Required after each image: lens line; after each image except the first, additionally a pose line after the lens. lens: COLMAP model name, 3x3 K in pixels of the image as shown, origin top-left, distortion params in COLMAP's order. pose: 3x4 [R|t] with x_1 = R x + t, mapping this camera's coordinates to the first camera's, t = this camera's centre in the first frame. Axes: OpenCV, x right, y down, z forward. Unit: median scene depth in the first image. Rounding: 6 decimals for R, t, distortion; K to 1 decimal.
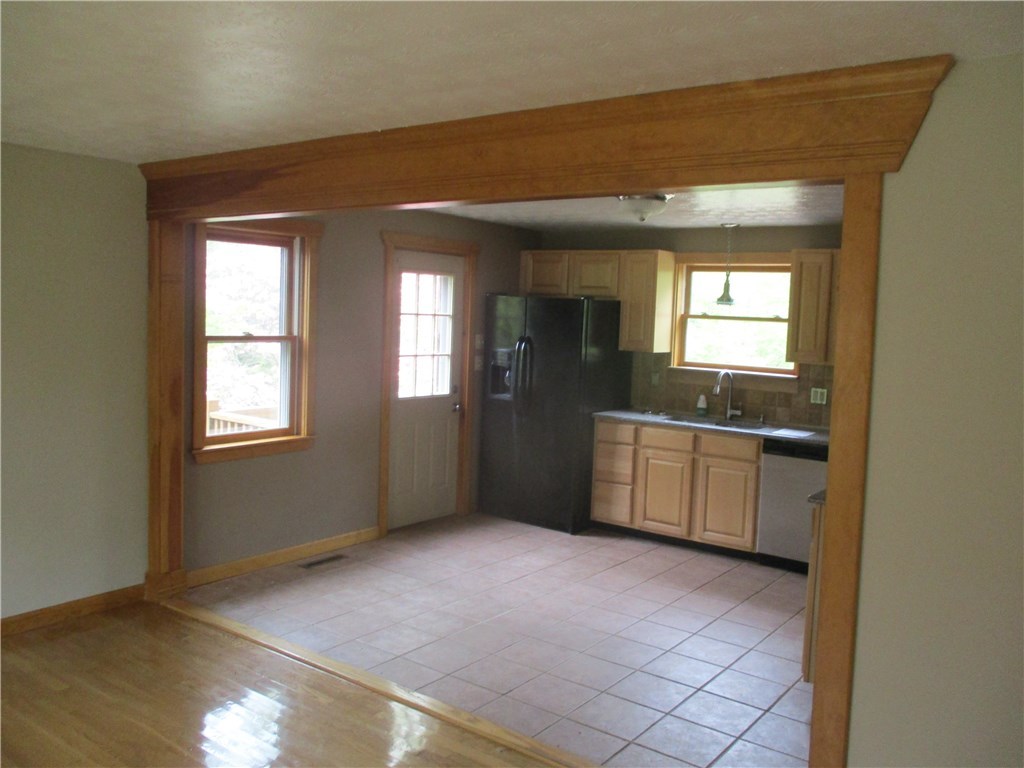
lens RADIAL K [[856.3, 0, 517.5], [0, 856.3, 378.5], [0, 0, 1]] dist [-0.021363, 0.006935]
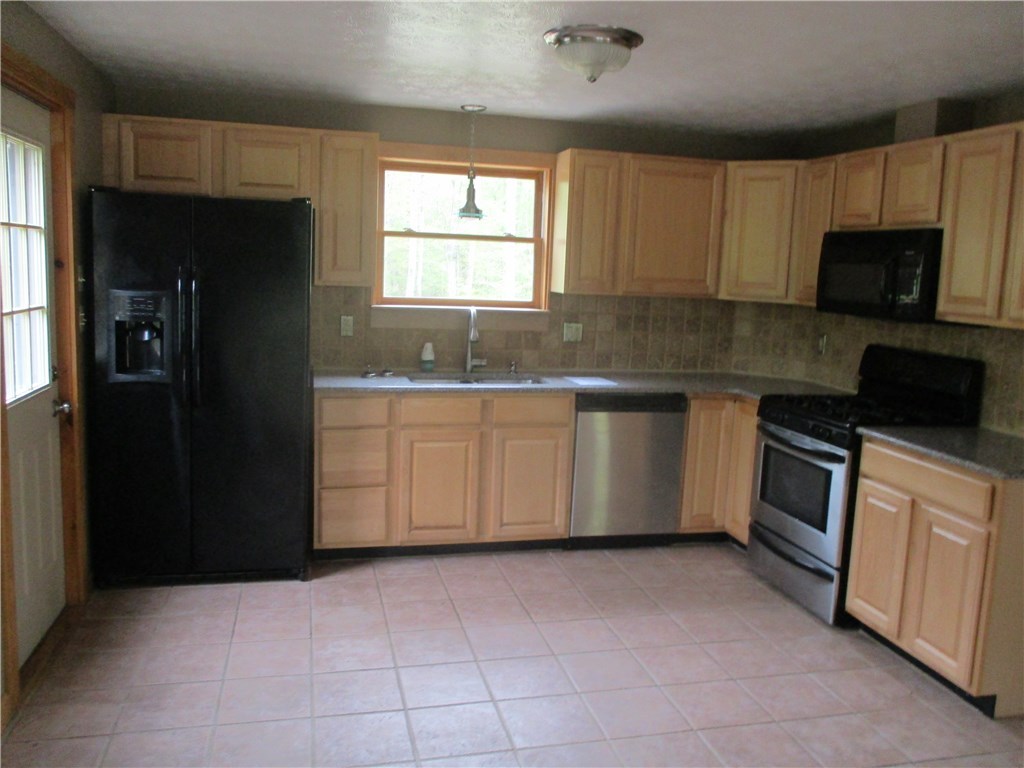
lens RADIAL K [[856.3, 0, 517.5], [0, 856.3, 378.5], [0, 0, 1]] dist [-0.021363, 0.006935]
pose [[0.635989, -0.119424, 0.762401, -0.323170], [0.047171, 0.992122, 0.116058, -0.034398], [-0.770255, -0.037849, 0.636612, 0.518693]]
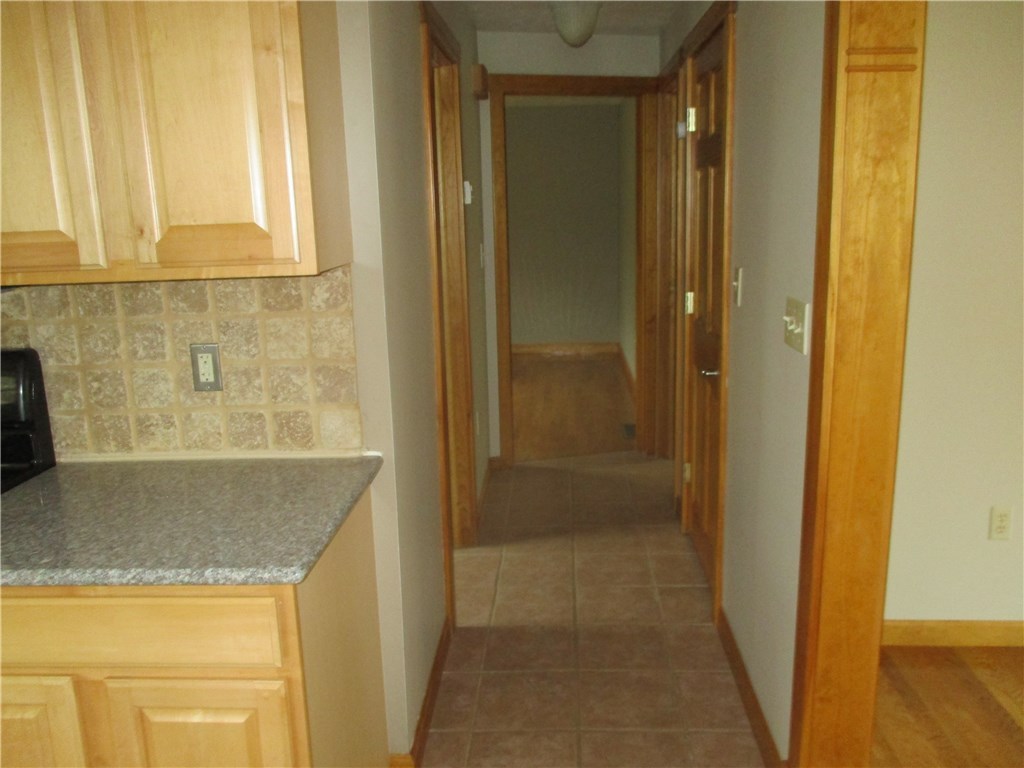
lens RADIAL K [[856.3, 0, 517.5], [0, 856.3, 378.5], [0, 0, 1]] dist [-0.021363, 0.006935]
pose [[-0.555425, -0.196619, 0.807988, -0.008870], [0.075998, 0.955577, 0.284776, -0.028108], [-0.828087, 0.219577, -0.515808, 0.672271]]
